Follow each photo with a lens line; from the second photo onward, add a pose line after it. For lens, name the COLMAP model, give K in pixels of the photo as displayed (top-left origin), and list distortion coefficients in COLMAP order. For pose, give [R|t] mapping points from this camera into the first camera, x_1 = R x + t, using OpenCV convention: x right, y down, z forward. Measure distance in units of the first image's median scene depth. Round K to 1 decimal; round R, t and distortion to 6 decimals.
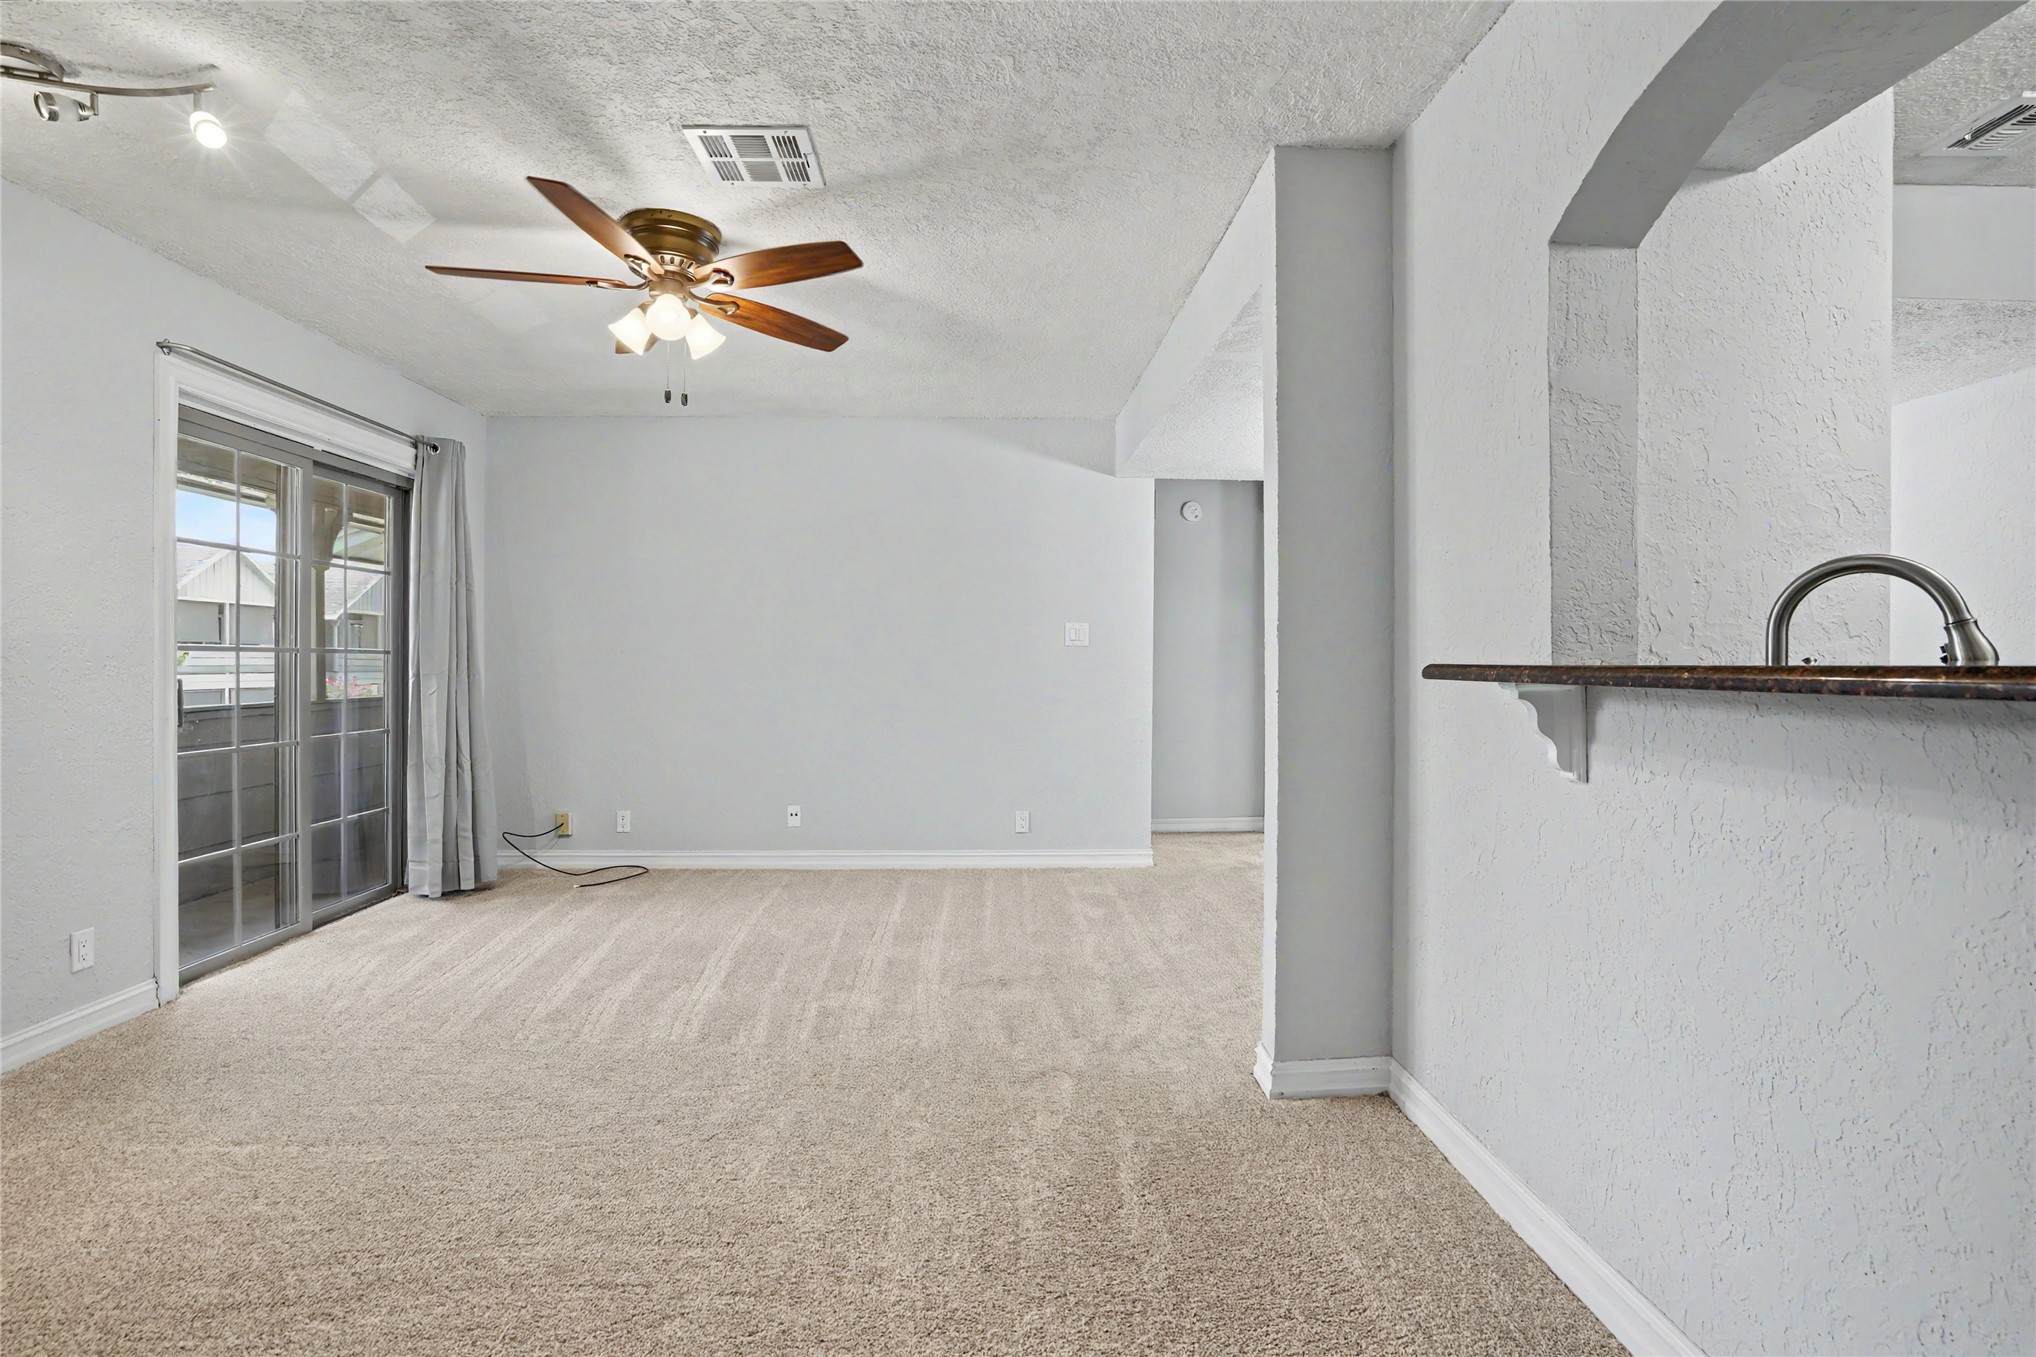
lens RADIAL K [[966.2, 0, 1014.3], [0, 966.2, 673.3], [0, 0, 1]] dist [-0.043817, 0.015472]
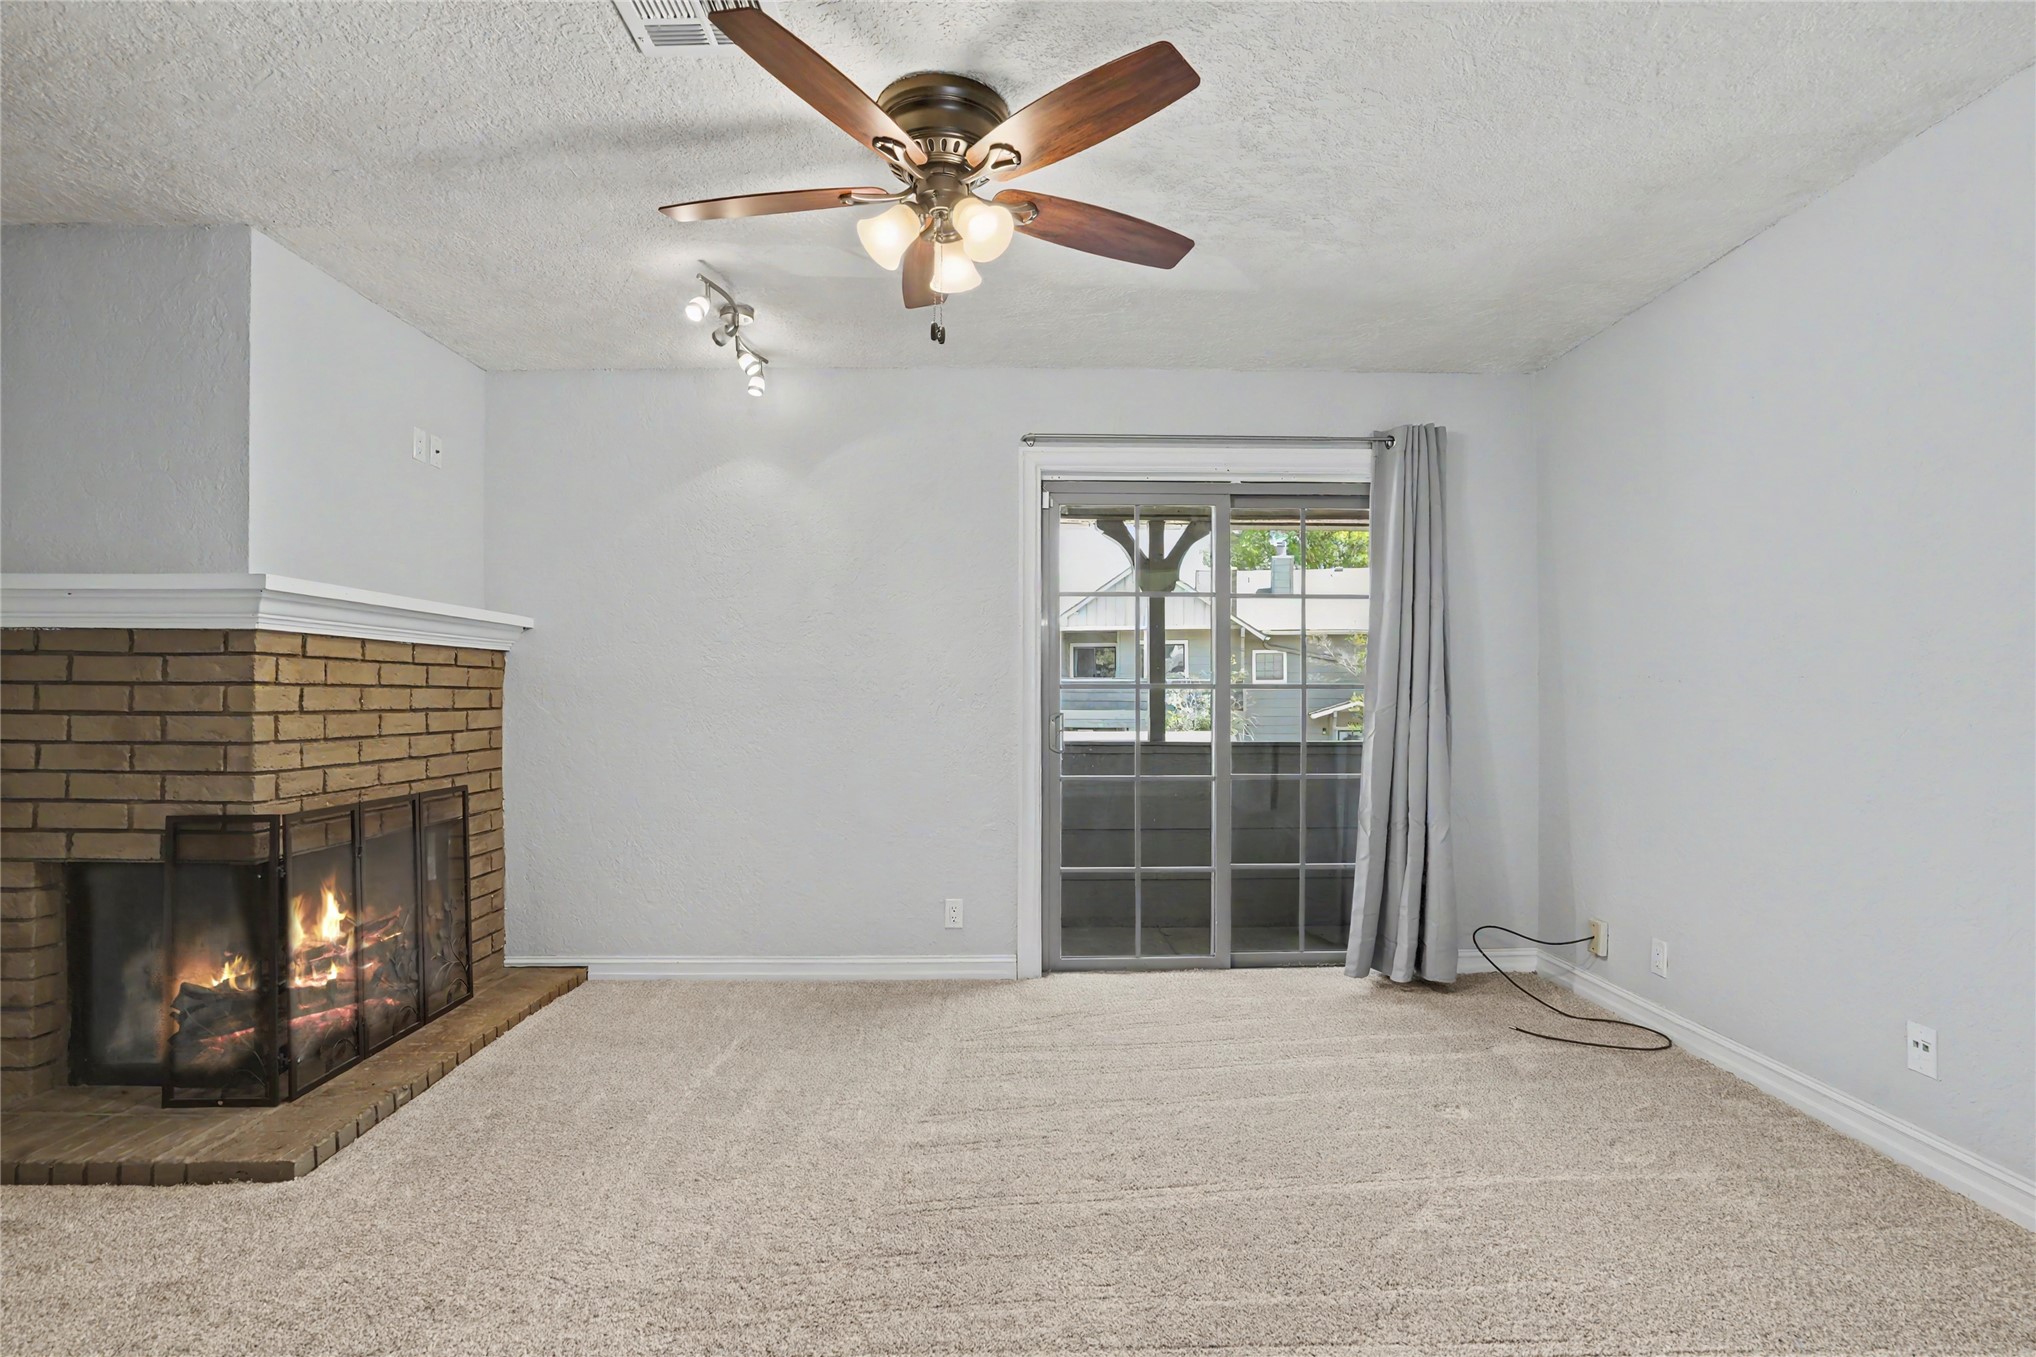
lens RADIAL K [[975.1, 0, 1021.3], [0, 975.1, 694.2], [0, 0, 1]] dist [-0.061143, 0.027408]
pose [[-0.028015, -0.005821, -0.999591, 0.340992], [-0.010036, 0.999934, -0.005542, -0.009339], [0.999557, 0.009877, -0.028072, 0.989432]]
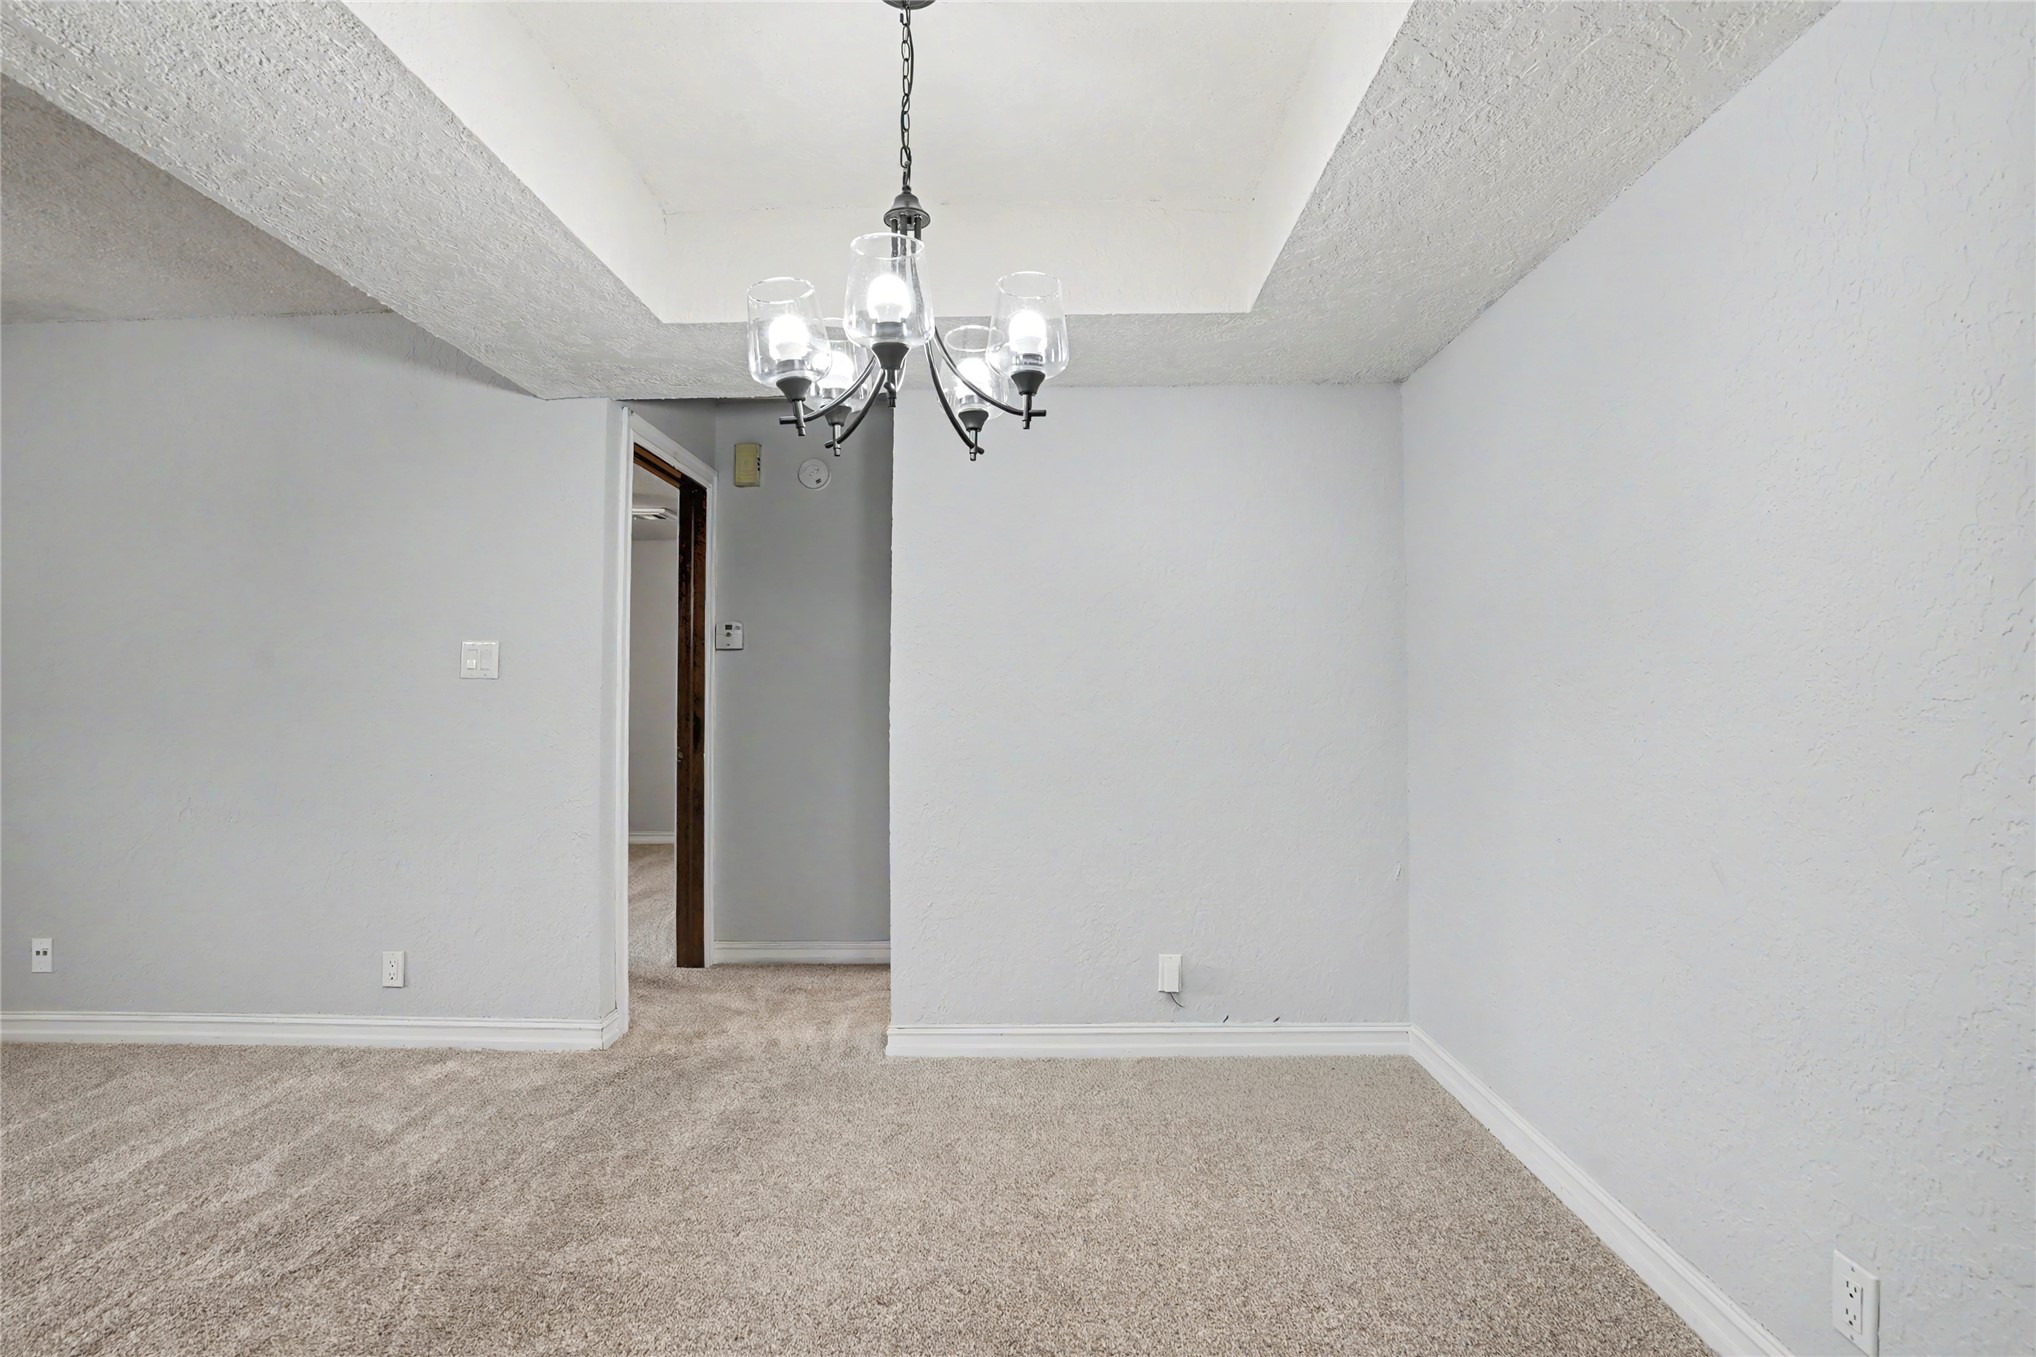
lens RADIAL K [[975.1, 0, 1021.3], [0, 975.1, 694.2], [0, 0, 1]] dist [-0.061143, 0.027408]
pose [[0.998088, -0.010698, -0.060876, 0.721540], [0.009807, 0.999841, -0.014919, -0.008364], [0.061026, 0.014293, 0.998034, 0.703147]]
